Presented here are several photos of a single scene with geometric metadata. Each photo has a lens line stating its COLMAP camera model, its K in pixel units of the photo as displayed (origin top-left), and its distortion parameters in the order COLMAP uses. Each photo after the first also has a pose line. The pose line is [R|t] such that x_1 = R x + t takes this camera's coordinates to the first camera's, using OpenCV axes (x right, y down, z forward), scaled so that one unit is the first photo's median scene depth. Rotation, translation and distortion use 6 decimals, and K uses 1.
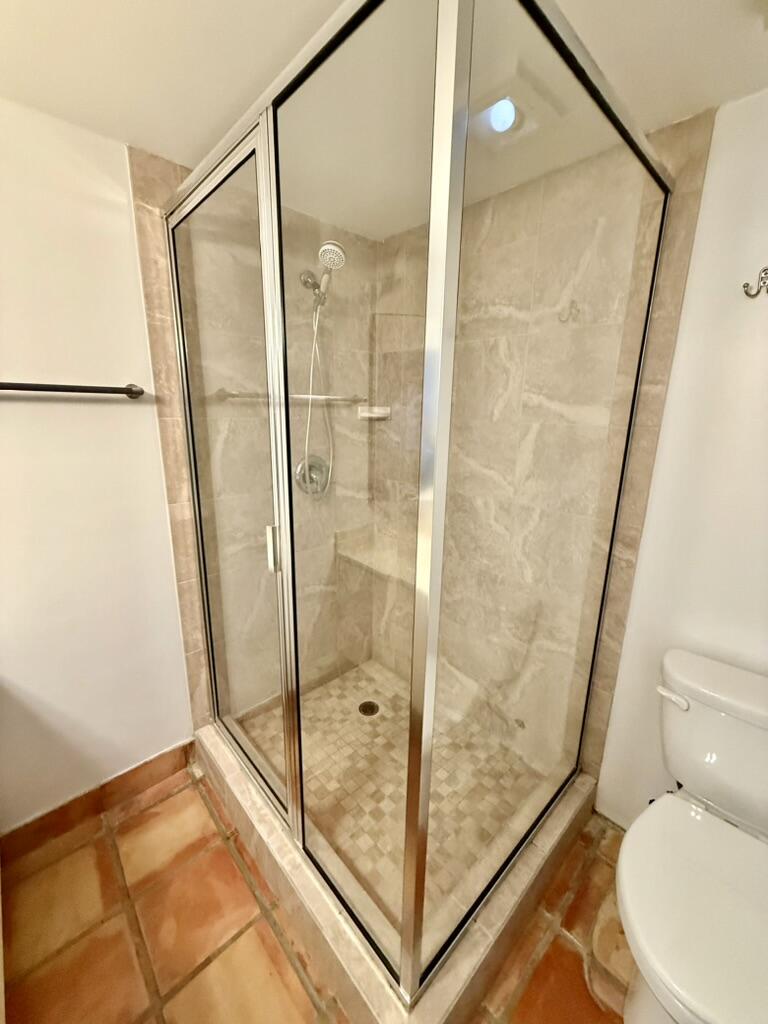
lens RADIAL K [[410.8, 0, 384.2], [0, 410.8, 510.5], [0, 0, 1]] dist [-0.004511, -0.000138]
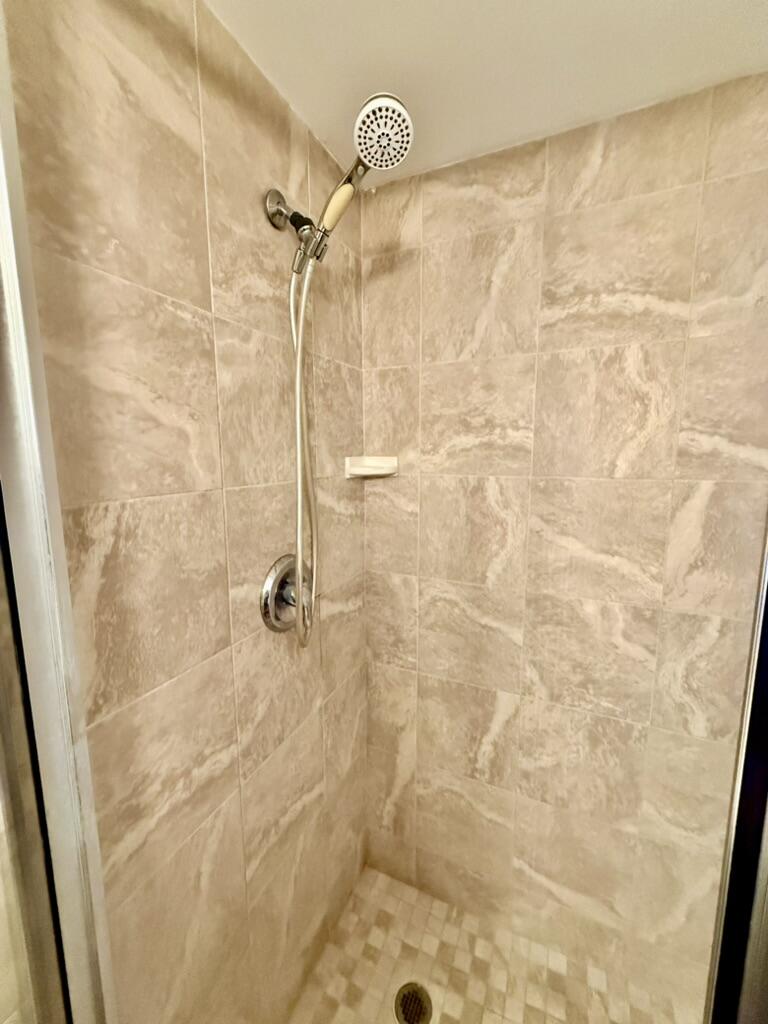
lens RADIAL K [[410.8, 0, 382.9], [0, 410.8, 509.9], [0, 0, 1]] dist [-0.004511, -0.000138]
pose [[0.930759, -0.068945, 0.359074, -0.263397], [0.103925, 0.991441, -0.079022, -0.149348], [-0.350552, 0.110867, 0.929958, 0.526227]]
